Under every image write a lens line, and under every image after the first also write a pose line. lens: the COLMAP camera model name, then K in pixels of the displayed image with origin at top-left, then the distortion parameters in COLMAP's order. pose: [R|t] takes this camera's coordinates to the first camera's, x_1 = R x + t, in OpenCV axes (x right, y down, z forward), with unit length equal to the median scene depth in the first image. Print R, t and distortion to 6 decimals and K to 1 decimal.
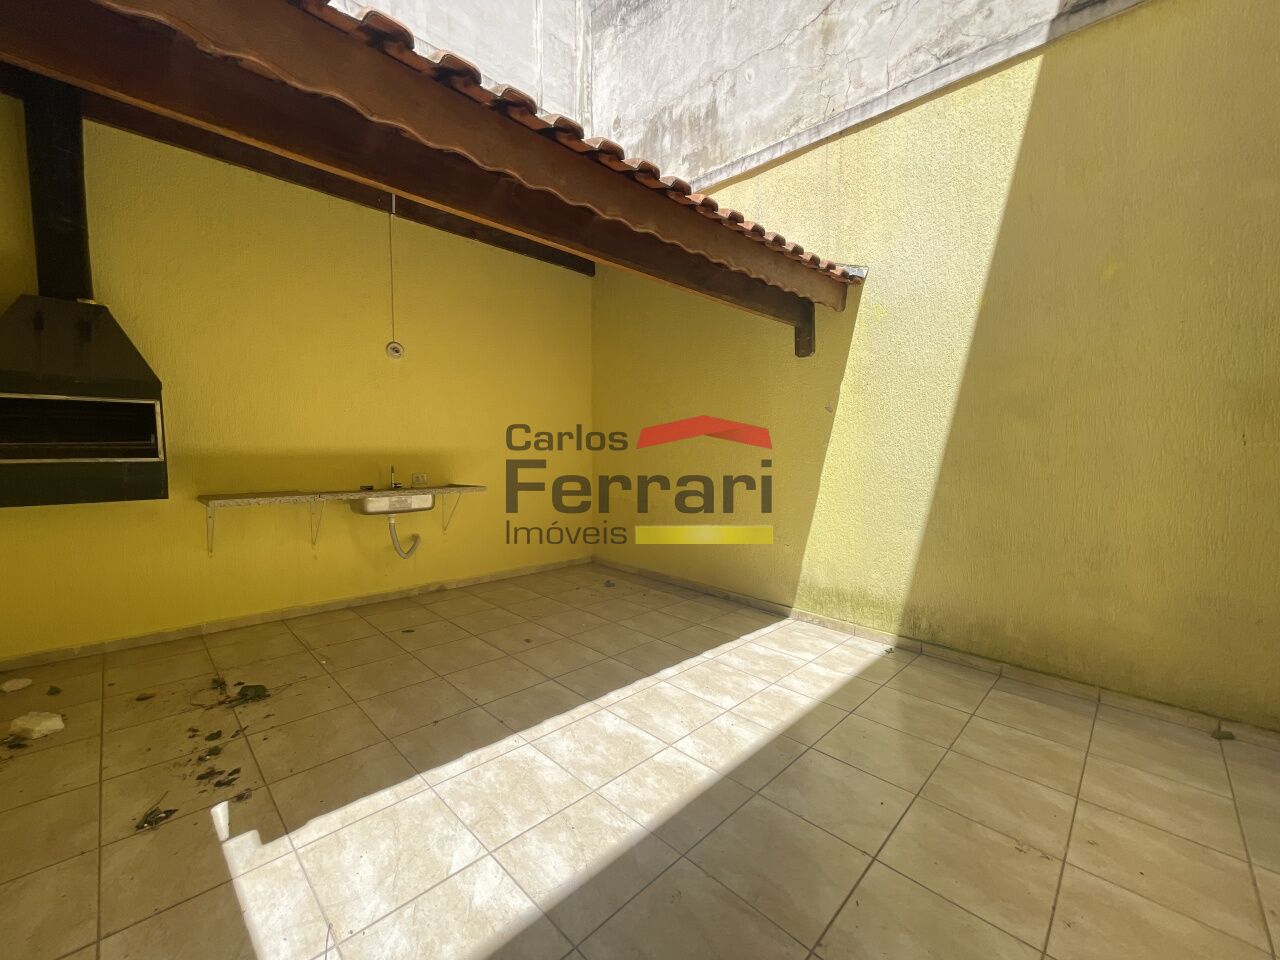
lens RADIAL K [[517.9, 0, 640.4], [0, 517.9, 483.2], [0, 0, 1]] dist [-0.000097, -0.000144]
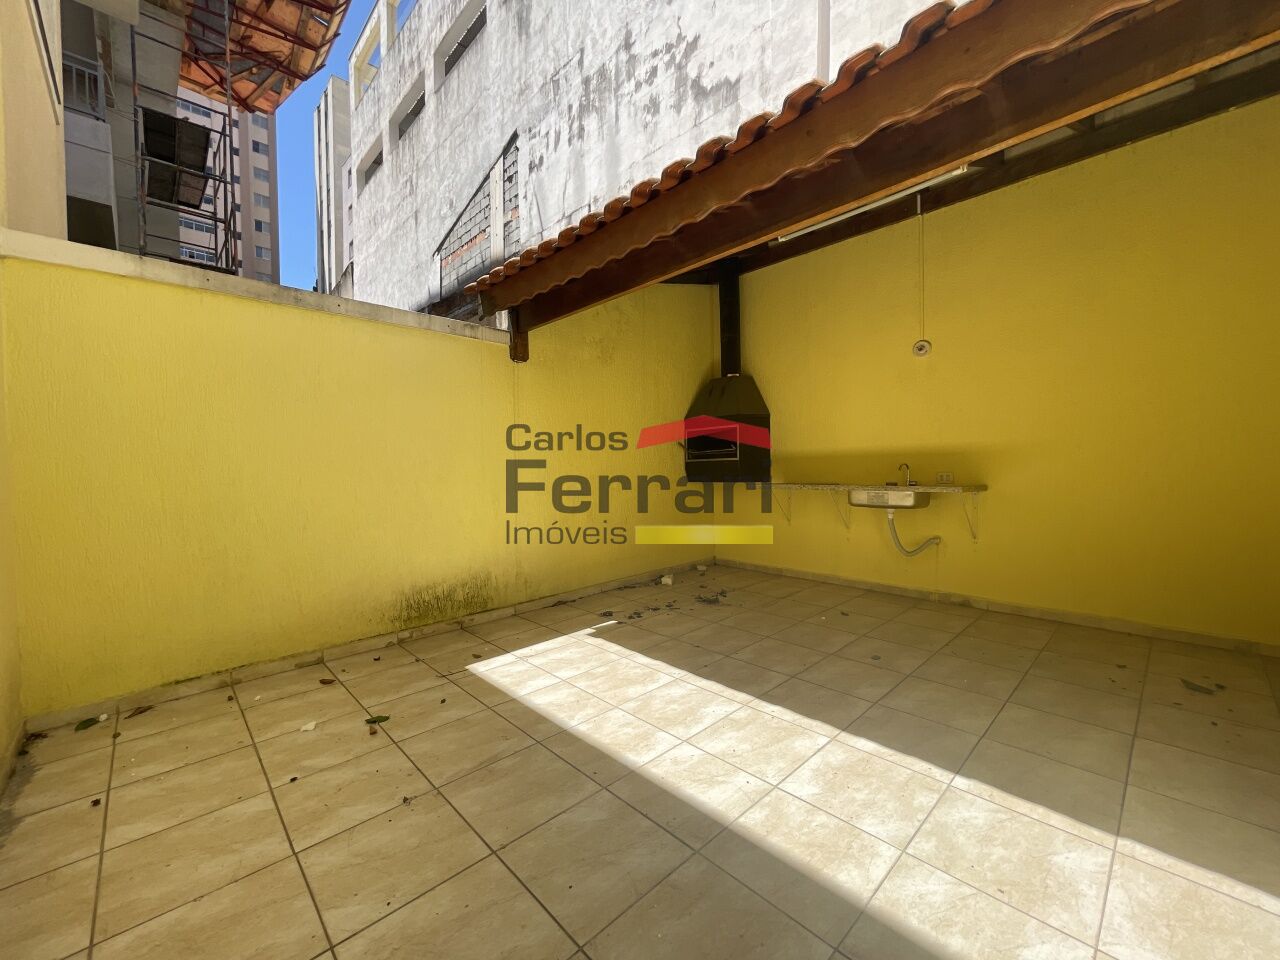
lens RADIAL K [[517.9, 0, 640.4], [0, 517.9, 483.2], [0, 0, 1]] dist [-0.000097, -0.000144]
pose [[-0.031230, 0.024941, -0.999201, 0.816525], [-0.050791, 0.998357, 0.026507, 0.006302], [0.998221, 0.051578, -0.029912, 0.747676]]
